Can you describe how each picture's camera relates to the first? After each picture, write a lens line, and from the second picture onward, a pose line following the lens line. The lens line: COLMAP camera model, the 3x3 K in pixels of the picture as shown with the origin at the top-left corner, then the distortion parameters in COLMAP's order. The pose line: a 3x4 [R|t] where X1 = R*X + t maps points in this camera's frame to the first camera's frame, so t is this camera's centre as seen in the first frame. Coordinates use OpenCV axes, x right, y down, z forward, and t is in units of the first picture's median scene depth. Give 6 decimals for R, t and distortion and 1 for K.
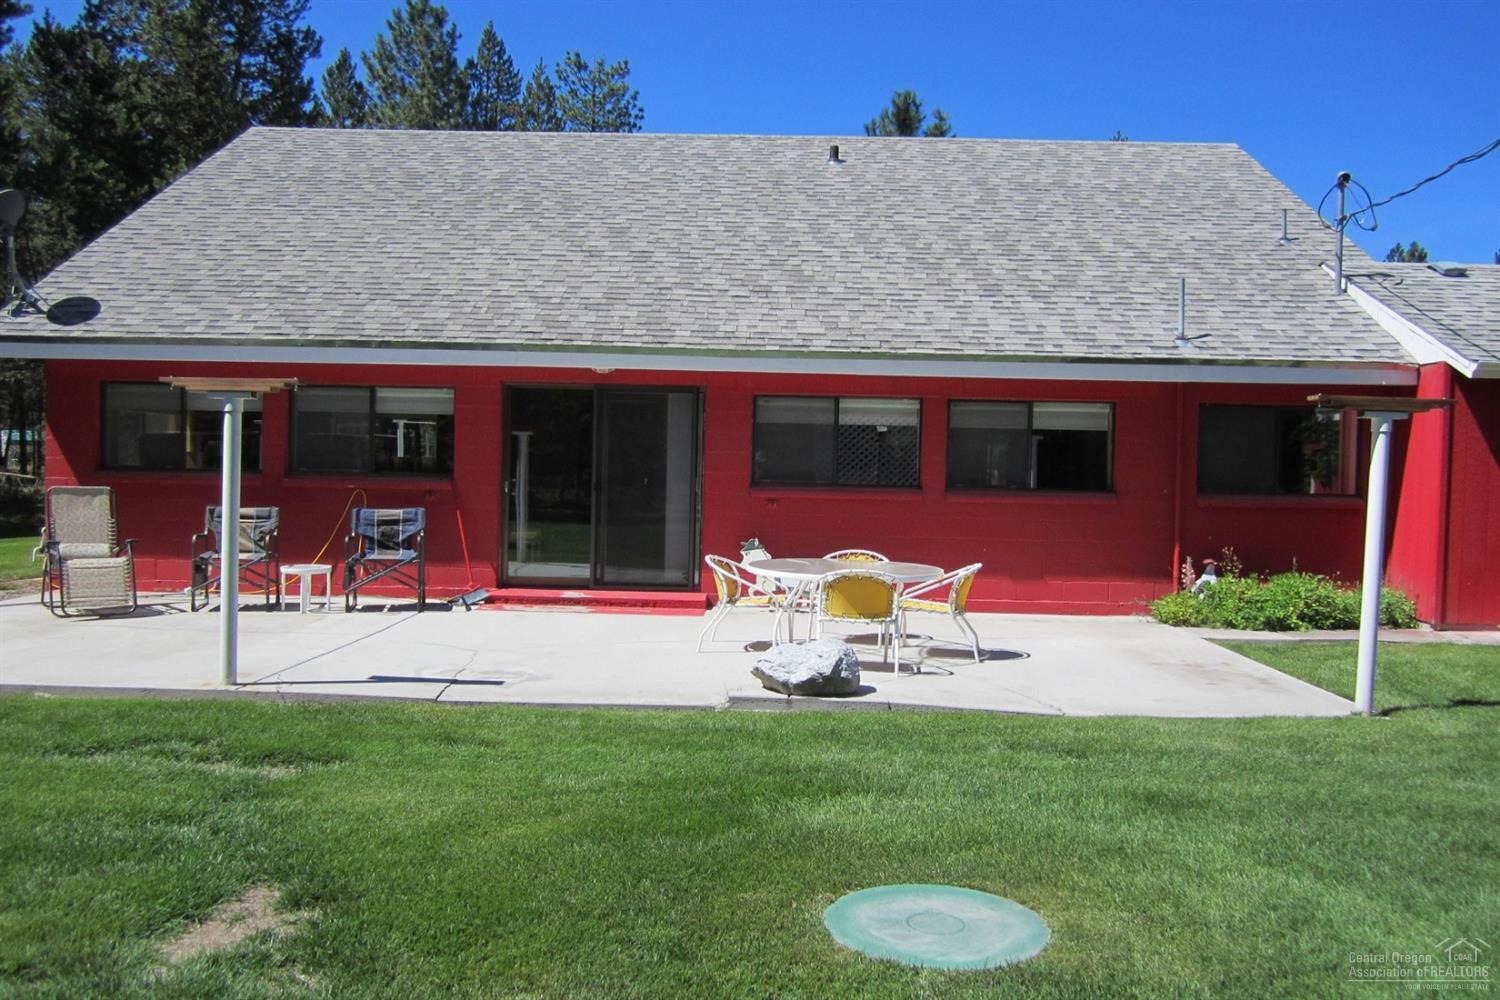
lens RADIAL K [[1251.2, 0, 746.6], [0, 1251.2, 502.5], [0, 0, 1]] dist [-0.012845, 0.006494]
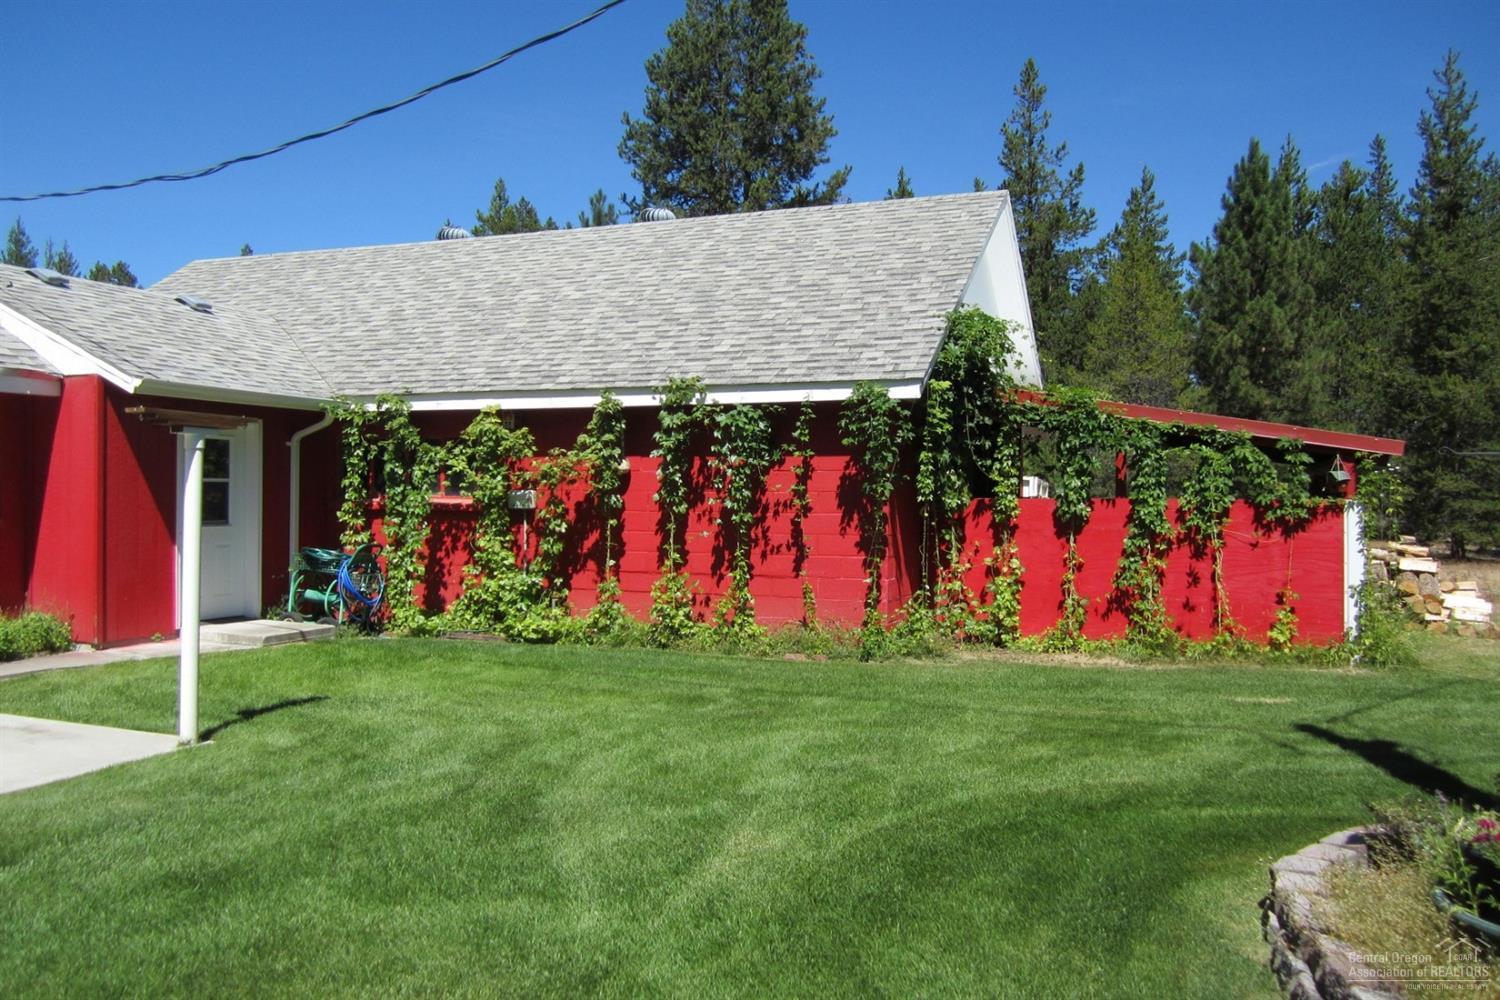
lens RADIAL K [[1251.2, 0, 747.9], [0, 1251.2, 498.2], [0, 0, 1]] dist [-0.012845, 0.006494]
pose [[0.380525, -0.016277, 0.924628, -0.154334], [0.026277, 0.999632, 0.006783, -0.009308], [-0.924397, 0.021715, 0.380812, 0.157574]]
